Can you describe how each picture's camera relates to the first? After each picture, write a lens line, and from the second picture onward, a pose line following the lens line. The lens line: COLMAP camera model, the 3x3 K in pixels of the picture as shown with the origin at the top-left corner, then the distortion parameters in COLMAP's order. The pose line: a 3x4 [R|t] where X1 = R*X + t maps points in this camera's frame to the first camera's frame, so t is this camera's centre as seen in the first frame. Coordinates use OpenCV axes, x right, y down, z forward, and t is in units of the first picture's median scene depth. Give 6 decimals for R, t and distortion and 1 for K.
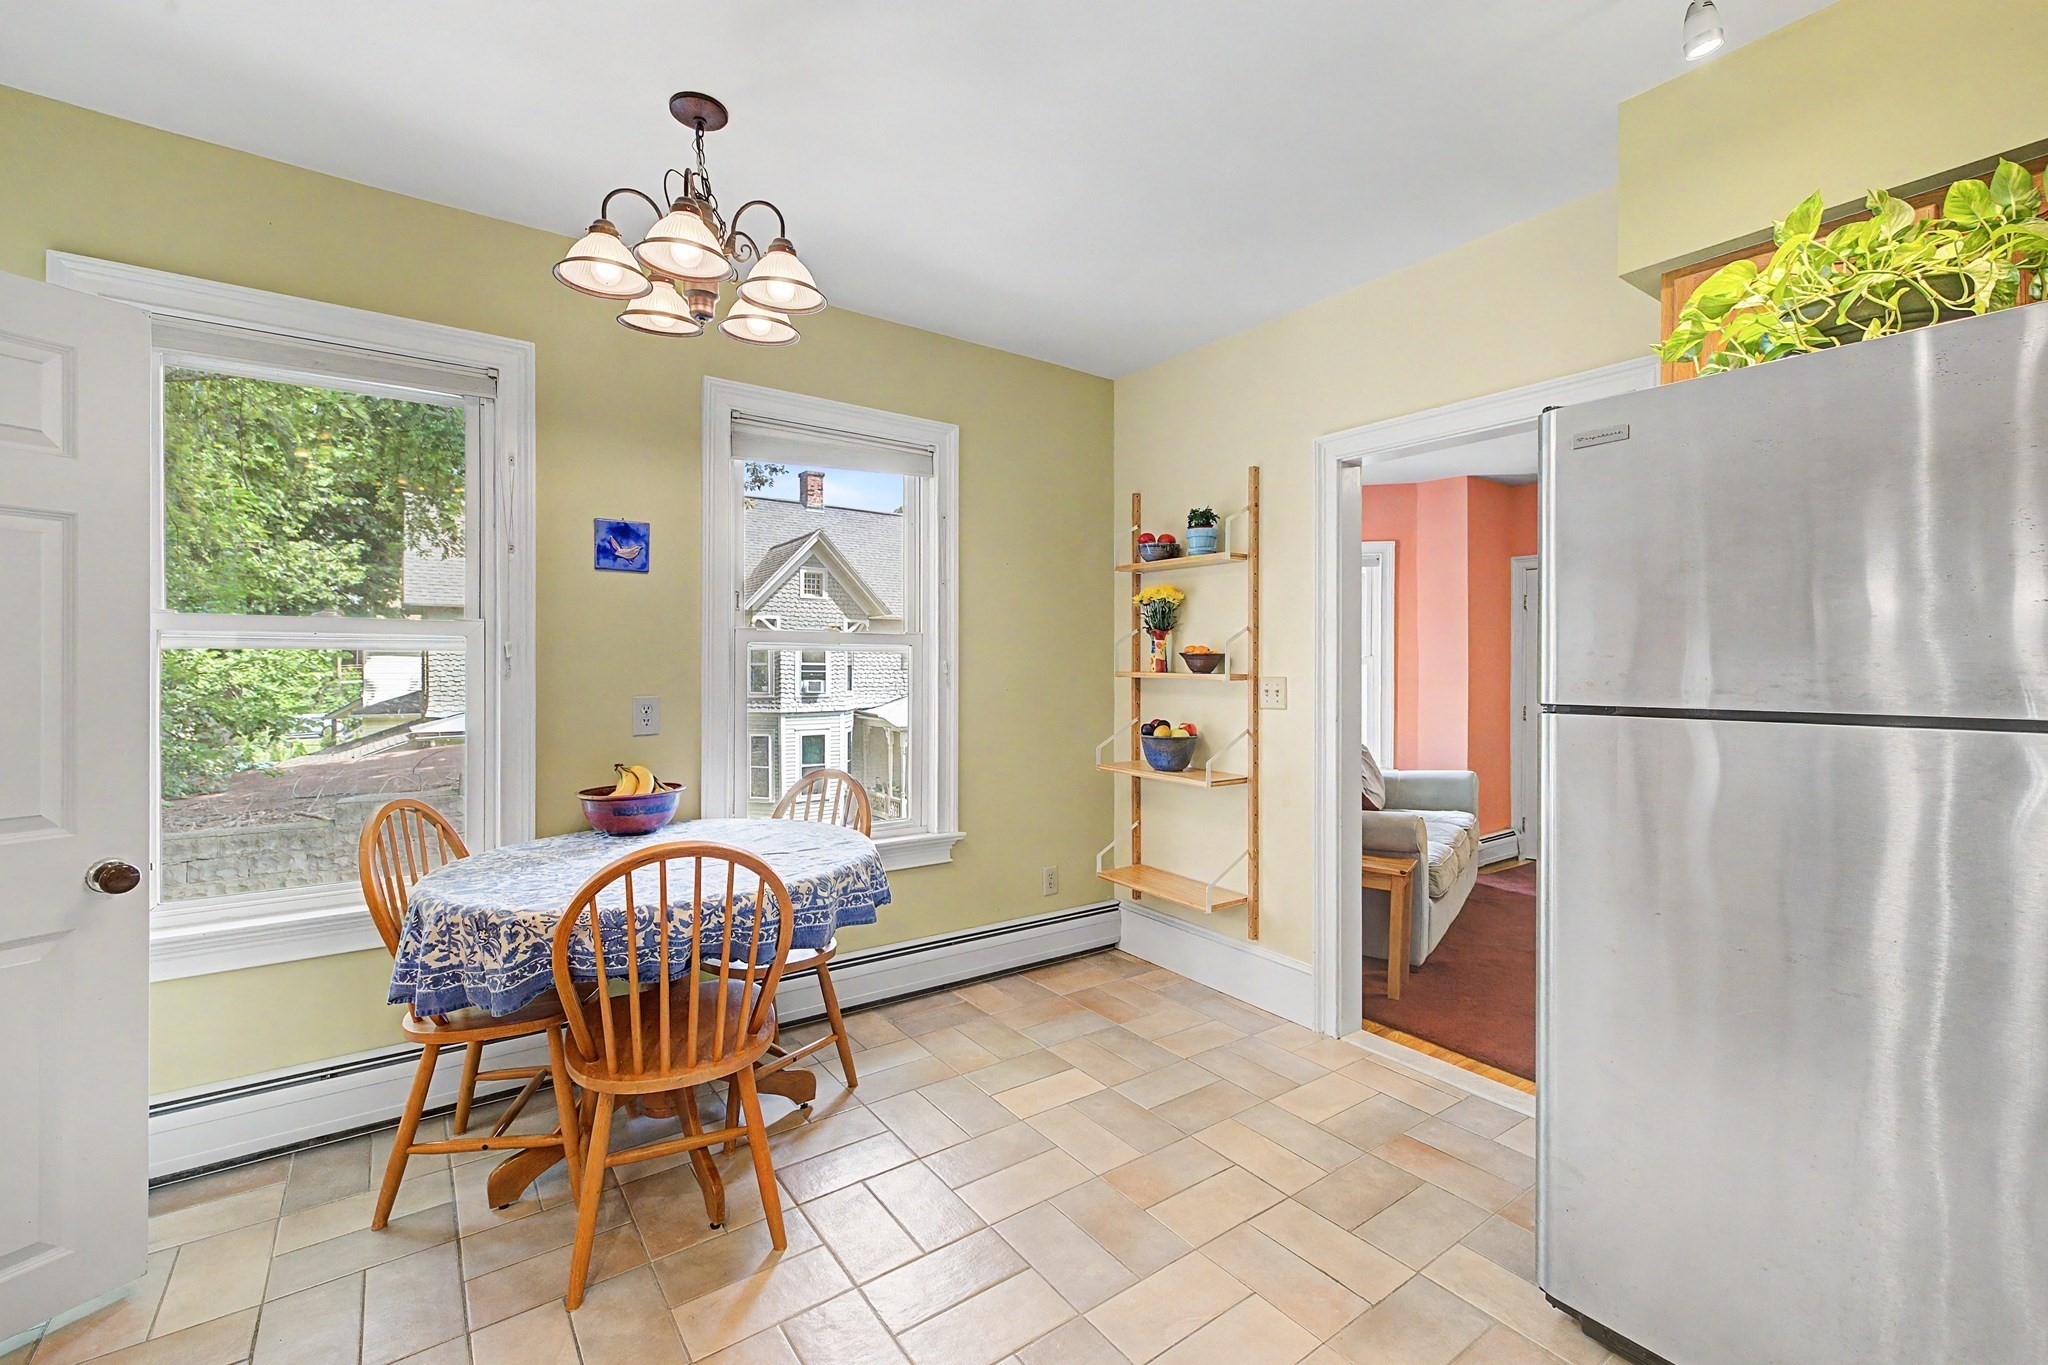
lens RADIAL K [[871.7, 0, 1028.3], [0, 871.7, 666.3], [0, 0, 1]] dist [0.004763, -0.001973]
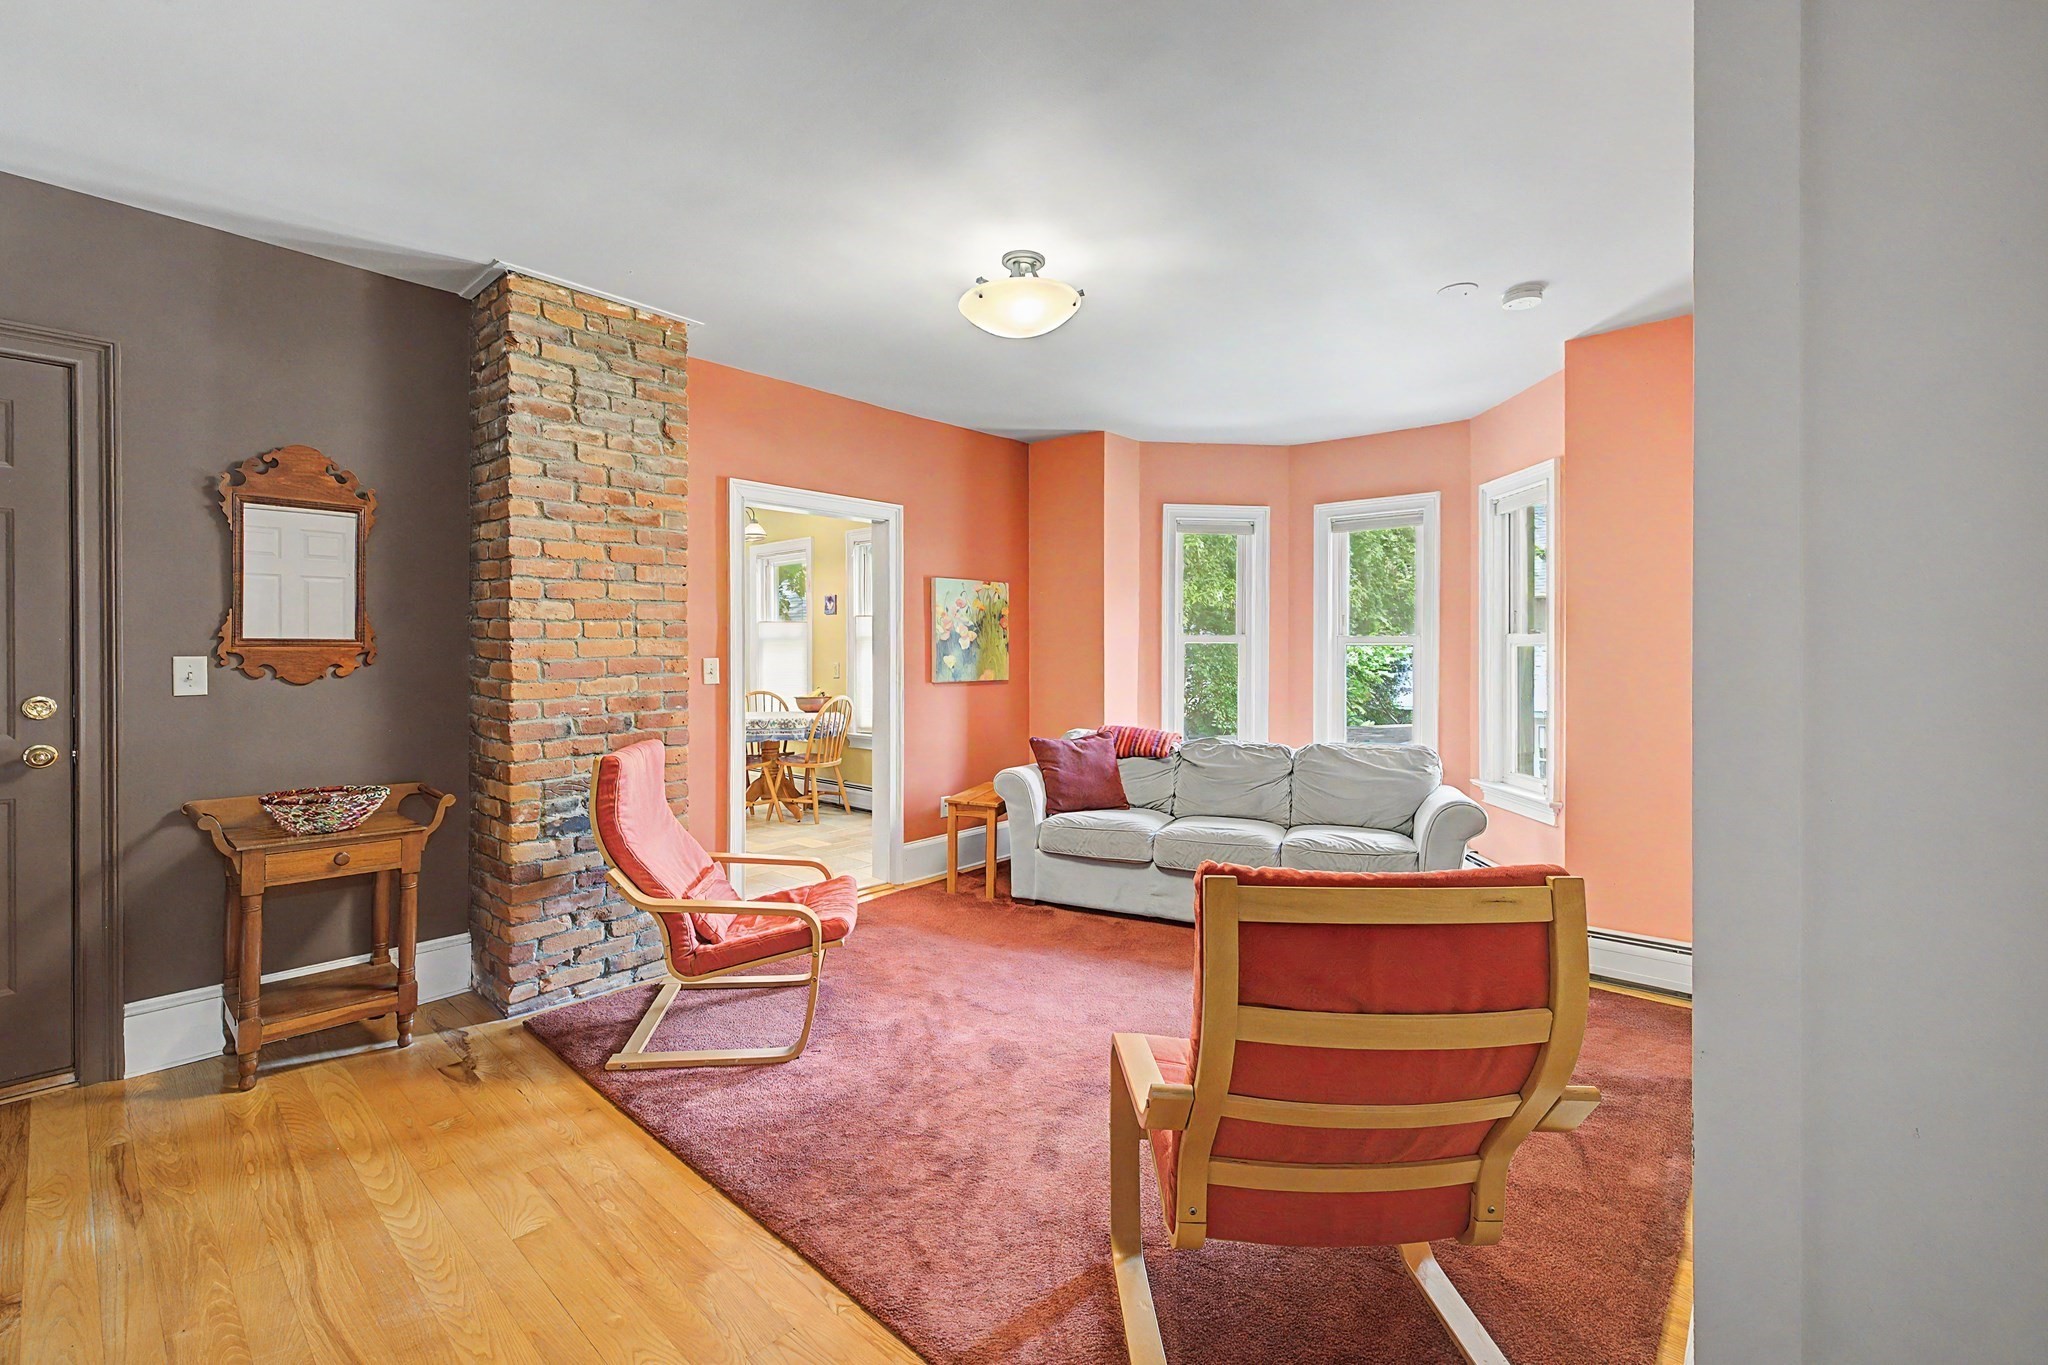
lens RADIAL K [[871.7, 0, 1036.4], [0, 871.7, 661.5], [0, 0, 1]] dist [0.004763, -0.001973]
pose [[0.225426, 0.008823, -0.974220, 1.773403], [0.003798, 0.999943, 0.009935, 0.005561], [0.974253, -0.005940, 0.225380, 0.827635]]
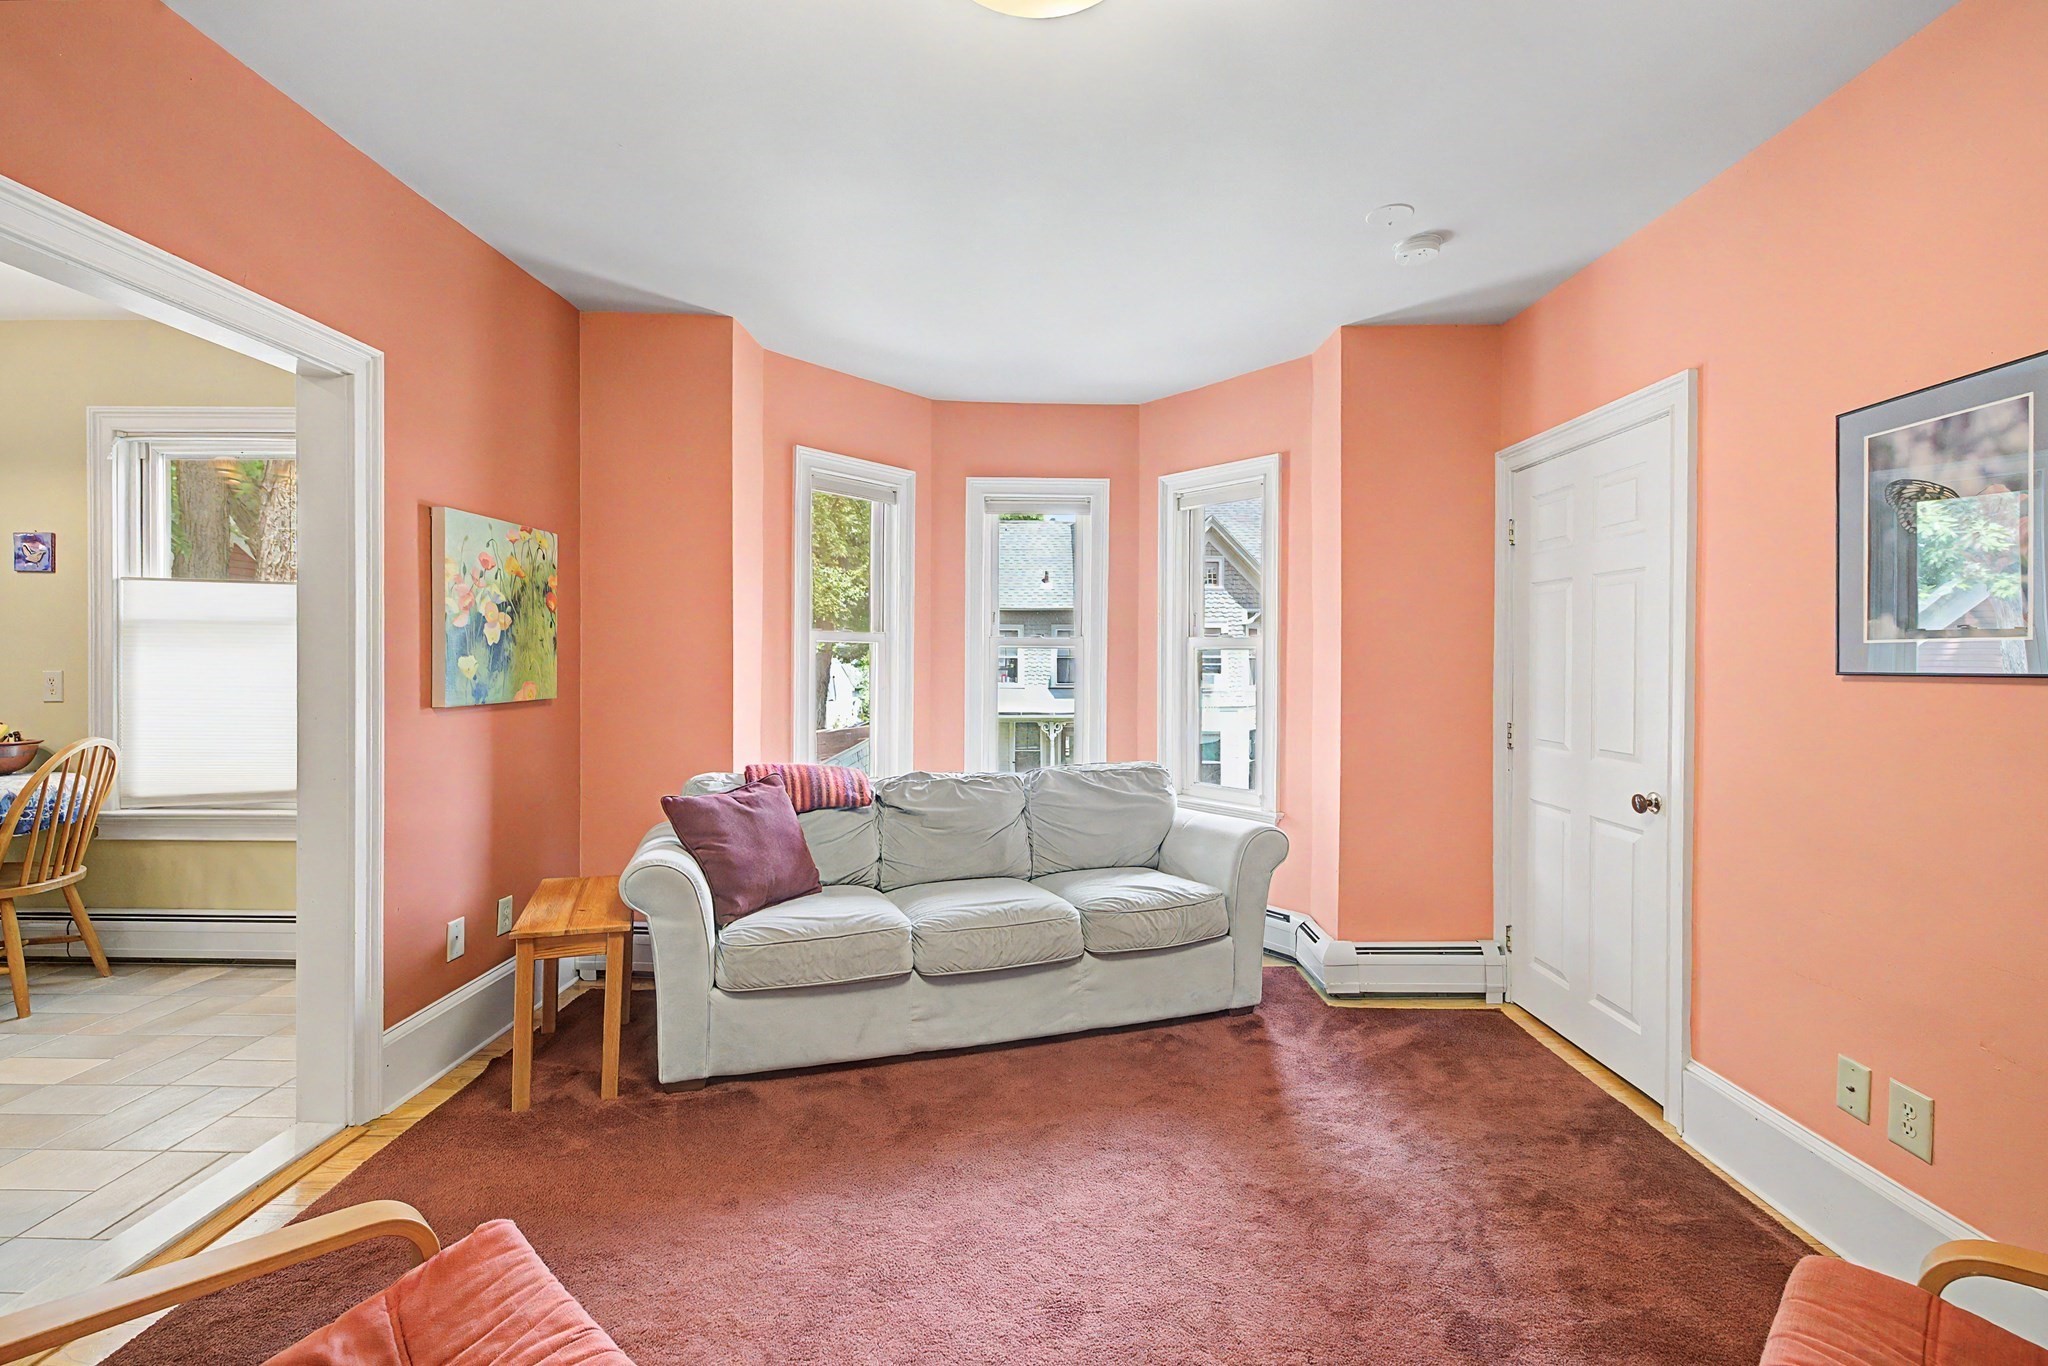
lens RADIAL K [[871.7, 0, 1029.9], [0, 871.7, 666.1], [0, 0, 1]] dist [0.004763, -0.001973]
pose [[0.808972, 0.005654, -0.587821, 1.175552], [-0.001540, 0.999971, 0.007499, 0.012482], [0.587846, -0.005161, 0.808957, 0.672643]]
